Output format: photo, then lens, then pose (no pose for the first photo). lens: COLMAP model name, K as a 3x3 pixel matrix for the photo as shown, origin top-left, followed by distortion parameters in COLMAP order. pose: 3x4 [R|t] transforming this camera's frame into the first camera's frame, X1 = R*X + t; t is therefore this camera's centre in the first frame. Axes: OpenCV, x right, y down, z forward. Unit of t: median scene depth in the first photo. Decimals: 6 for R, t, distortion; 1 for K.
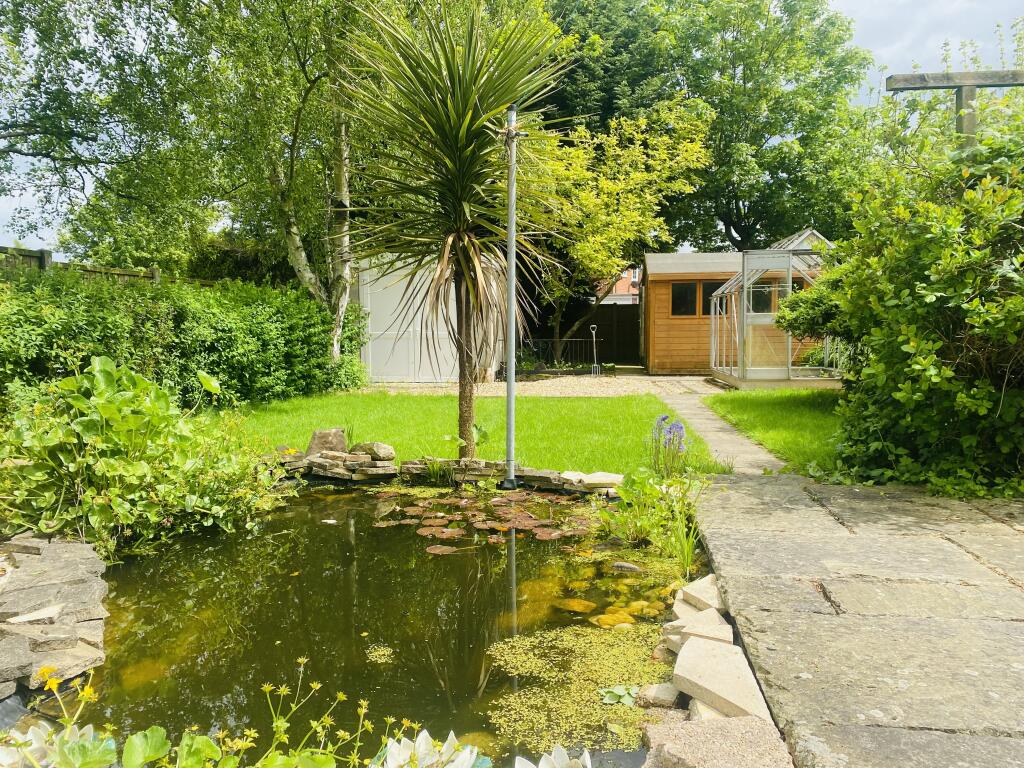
lens RADIAL K [[782.0, 0, 512.0], [0, 782.0, 384.0], [0, 0, 1]] dist [0.005046, 0.000967]
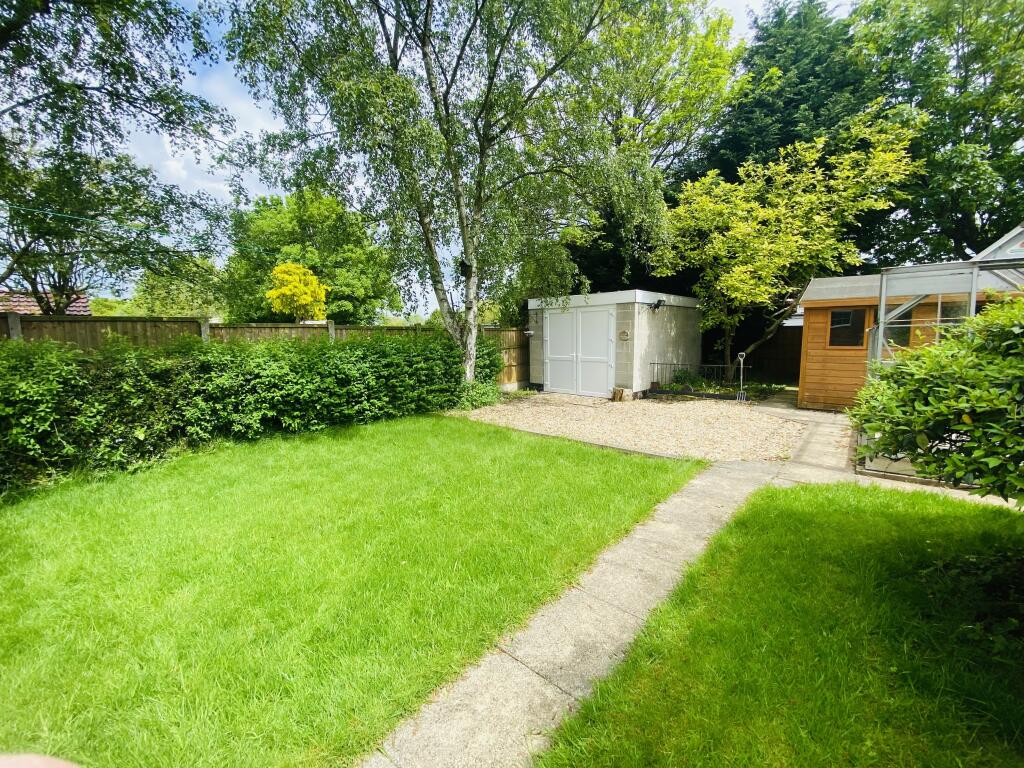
lens RADIAL K [[411.7, 0, 512.0], [0, 411.7, 384.0], [0, 0, 1]] dist [-0.000172, -0.012869]
pose [[0.805198, 0.064626, -0.589474, 0.185457], [-0.031901, 0.997325, 0.065765, -0.061107], [0.592148, -0.034149, 0.805106, 0.381230]]
